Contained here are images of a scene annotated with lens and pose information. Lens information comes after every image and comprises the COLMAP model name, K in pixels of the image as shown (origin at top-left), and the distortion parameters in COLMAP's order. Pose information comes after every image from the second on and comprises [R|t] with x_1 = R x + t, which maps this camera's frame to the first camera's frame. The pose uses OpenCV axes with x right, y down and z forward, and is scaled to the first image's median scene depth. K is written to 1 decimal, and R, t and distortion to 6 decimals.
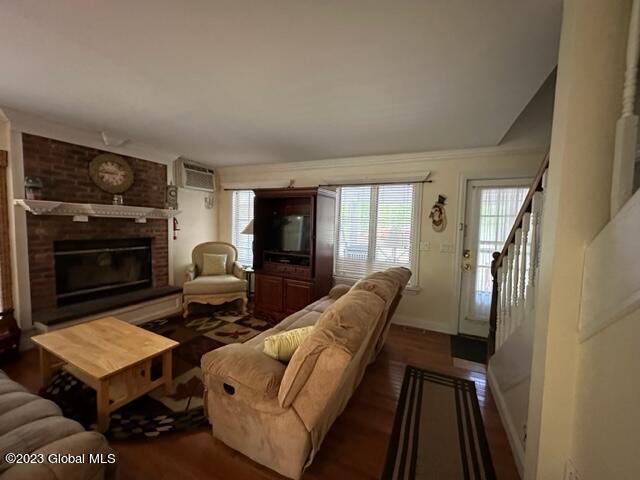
lens RADIAL K [[254.1, 0, 320.1], [0, 254.1, 240.5], [0, 0, 1]] dist [0.003277, -0.000216]
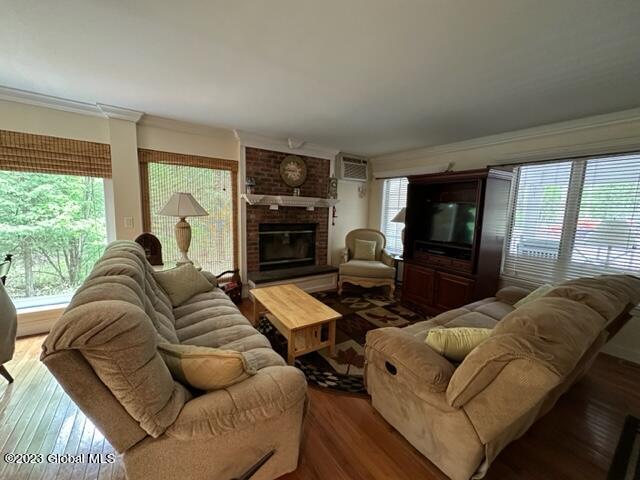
lens RADIAL K [[254.1, 0, 320.2], [0, 254.1, 239.9], [0, 0, 1]] dist [0.003277, -0.000216]
pose [[0.861466, 0.059351, -0.504334, -0.060551], [-0.037975, 0.997895, 0.052568, 0.004601], [0.506393, -0.026134, 0.861907, -0.021747]]
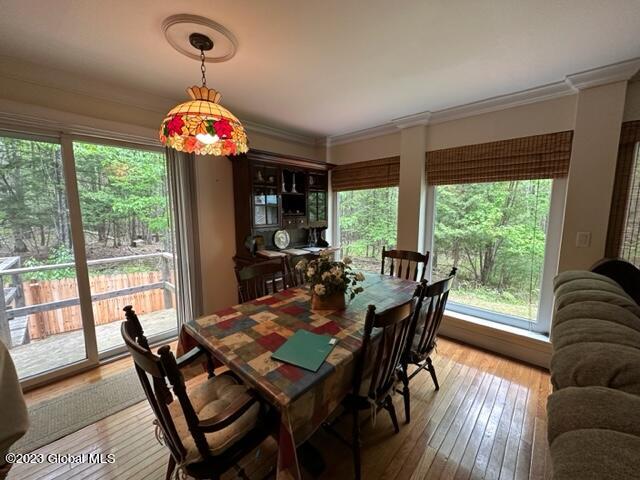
lens RADIAL K [[254.1, 0, 318.5], [0, 254.1, 240.1], [0, 0, 1]] dist [0.003277, -0.000216]
pose [[-0.311986, 0.091856, -0.945636, -0.194353], [-0.065292, 0.990889, 0.117793, -0.004733], [0.947841, 0.098493, -0.303146, -0.011559]]
